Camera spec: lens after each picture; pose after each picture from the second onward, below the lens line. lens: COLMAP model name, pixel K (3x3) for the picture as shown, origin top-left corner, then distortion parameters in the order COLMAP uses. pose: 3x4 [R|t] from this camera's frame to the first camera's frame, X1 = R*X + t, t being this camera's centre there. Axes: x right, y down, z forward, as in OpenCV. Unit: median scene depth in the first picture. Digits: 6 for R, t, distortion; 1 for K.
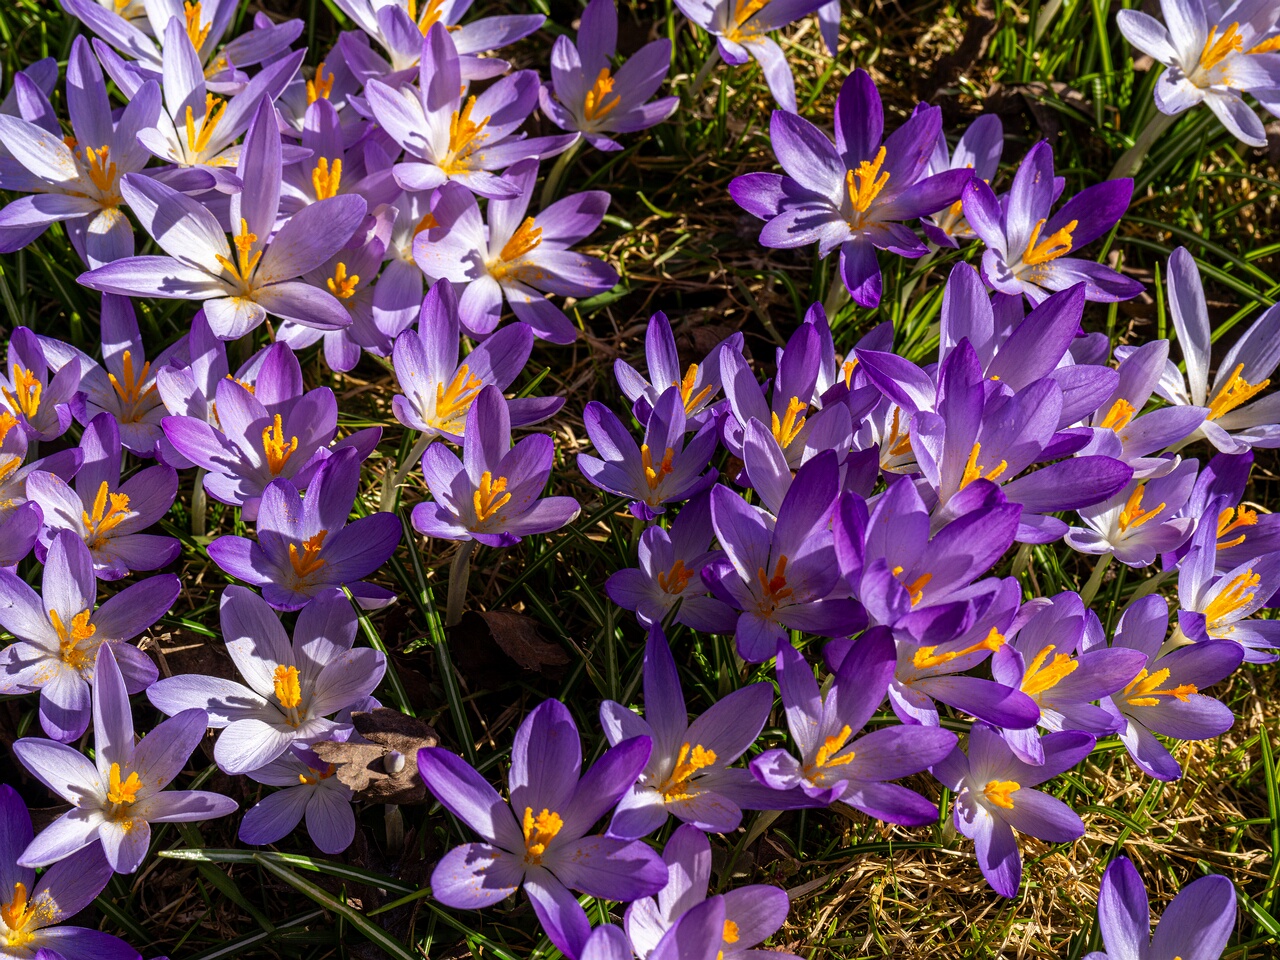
lens RADIAL K [[2065.2, 0, 634.3], [0, 2065.2, 479.5], [0, 0, 1]] dist [0.014913, 0.187313]
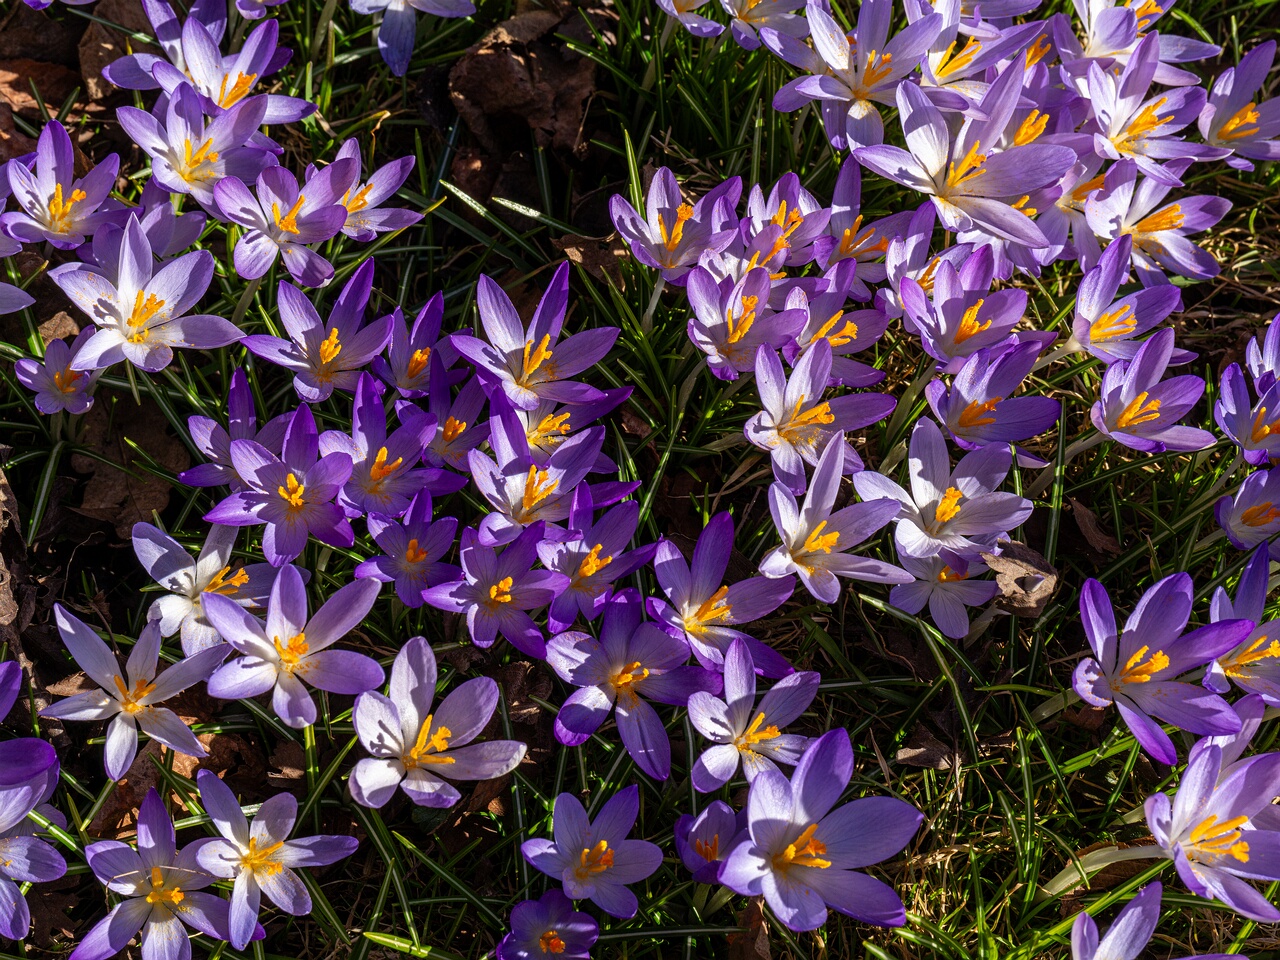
lens RADIAL K [[2065.2, 0, 634.3], [0, 2065.2, 479.5], [0, 0, 1]] dist [0.014913, 0.187313]
pose [[0.954536, 0.297360, -0.020929, -0.298335], [-0.296624, 0.954447, 0.032320, 0.090835], [0.029586, -0.024643, 0.999258, -0.265612]]
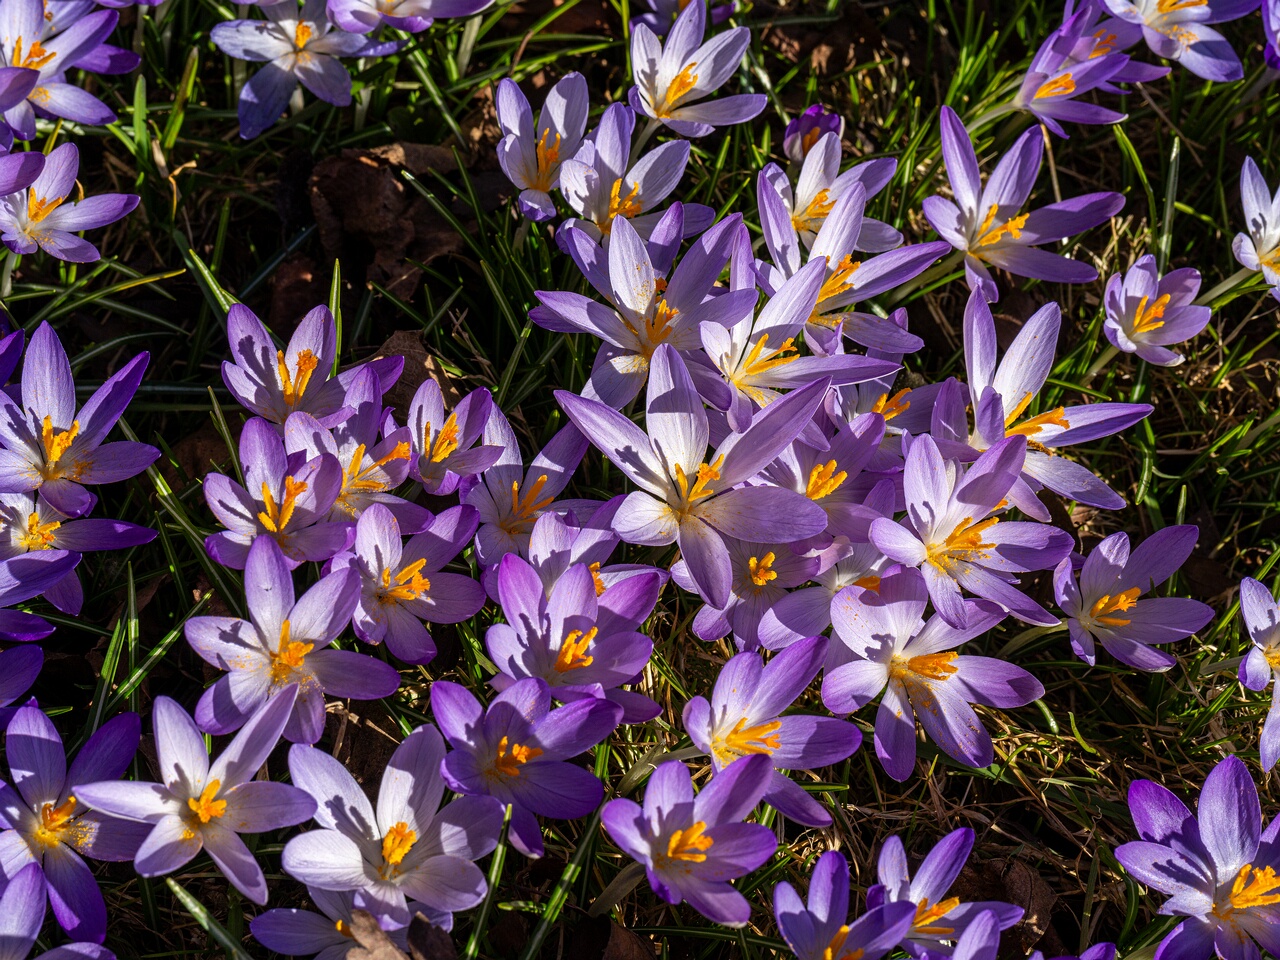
lens RADIAL K [[2065.2, 0, 634.3], [0, 2065.2, 479.5], [0, 0, 1]] dist [0.014913, 0.187313]
pose [[0.698959, 0.660712, -0.273708, 0.053898], [-0.685671, 0.727886, 0.006091, -0.093650], [0.203253, 0.183417, 0.961793, 0.060535]]
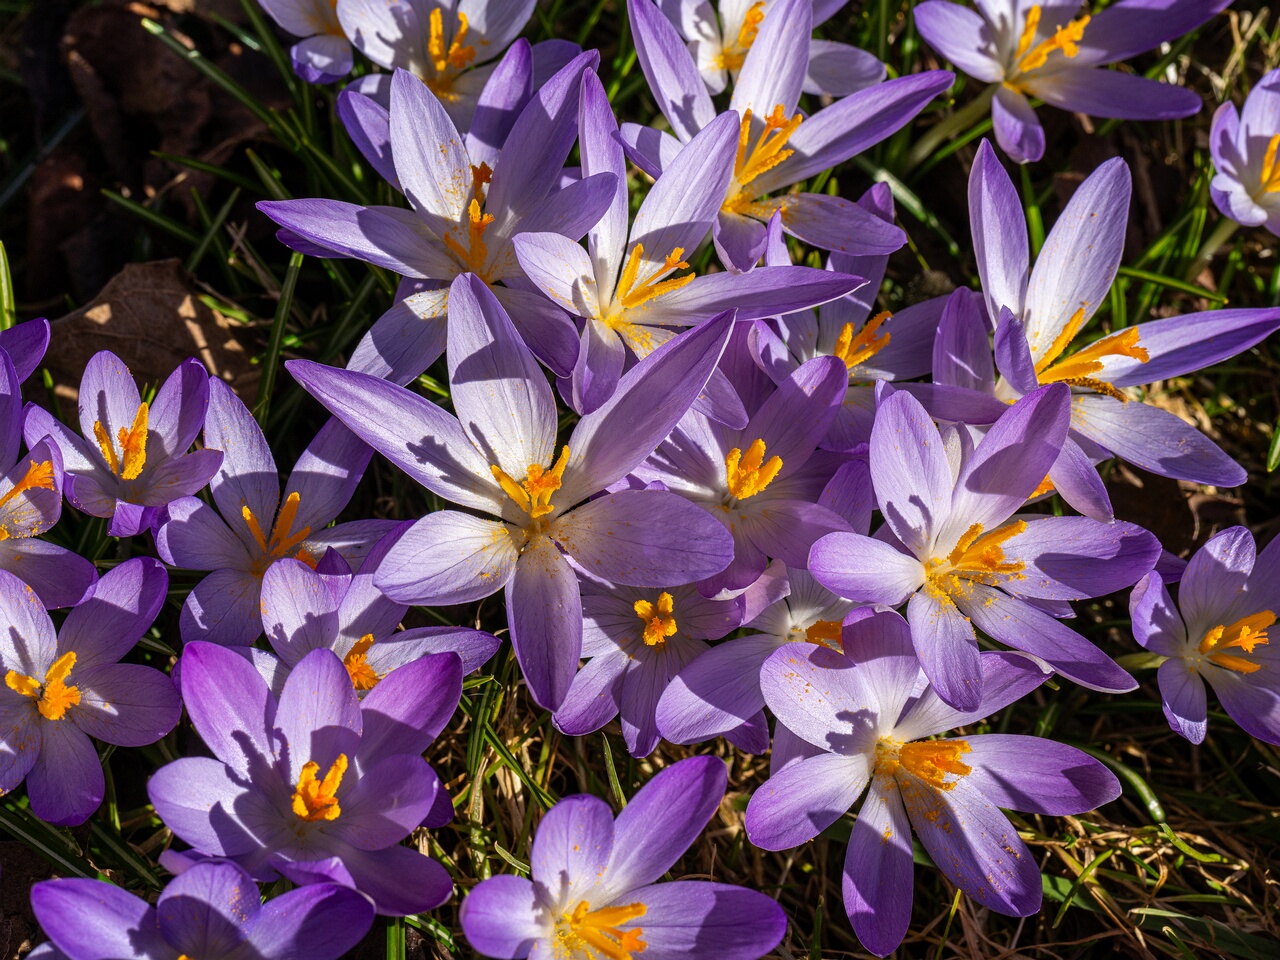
lens RADIAL K [[2173.3, 0, 640.0], [0, 2173.3, 480.0], [0, 0, 1]] dist [0.025080, -0.025632]
pose [[0.709402, 0.639906, -0.295413, 0.018143], [-0.637974, 0.761156, 0.116748, -0.203592], [0.299563, 0.105645, 0.948210, 0.403717]]
